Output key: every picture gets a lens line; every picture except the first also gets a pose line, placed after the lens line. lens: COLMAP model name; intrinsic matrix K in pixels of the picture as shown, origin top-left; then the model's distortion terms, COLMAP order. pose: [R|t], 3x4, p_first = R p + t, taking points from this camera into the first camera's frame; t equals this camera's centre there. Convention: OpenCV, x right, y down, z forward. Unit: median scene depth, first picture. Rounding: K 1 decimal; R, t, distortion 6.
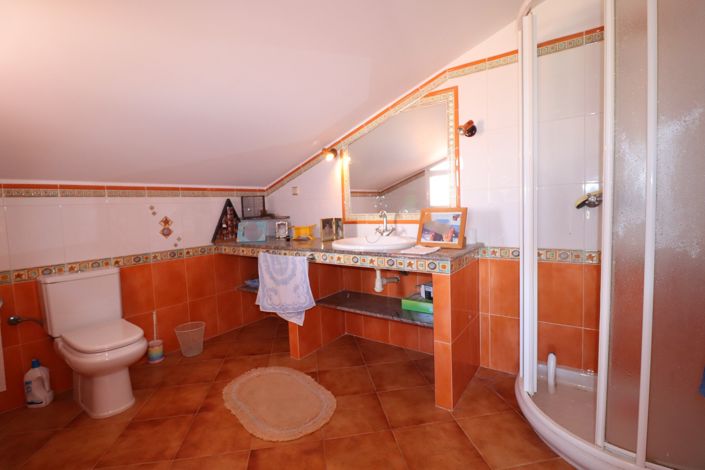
lens RADIAL K [[331.5, 0, 352.9], [0, 331.5, 235.5], [0, 0, 1]] dist [-0.019695, -0.001999]
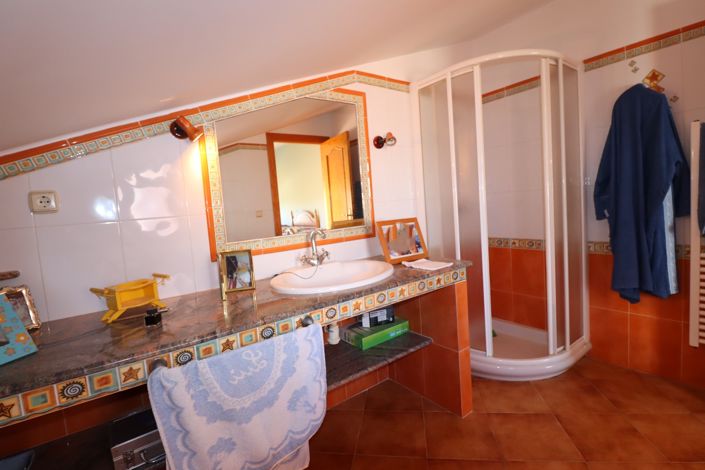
lens RADIAL K [[331.5, 0, 352.5], [0, 331.5, 230.8], [0, 0, 1]] dist [-0.019695, -0.001999]
pose [[0.292388, -0.058424, 0.954514, -0.623513], [0.144128, 0.989423, 0.016411, -0.080095], [-0.945376, 0.132774, 0.297715, 0.798485]]
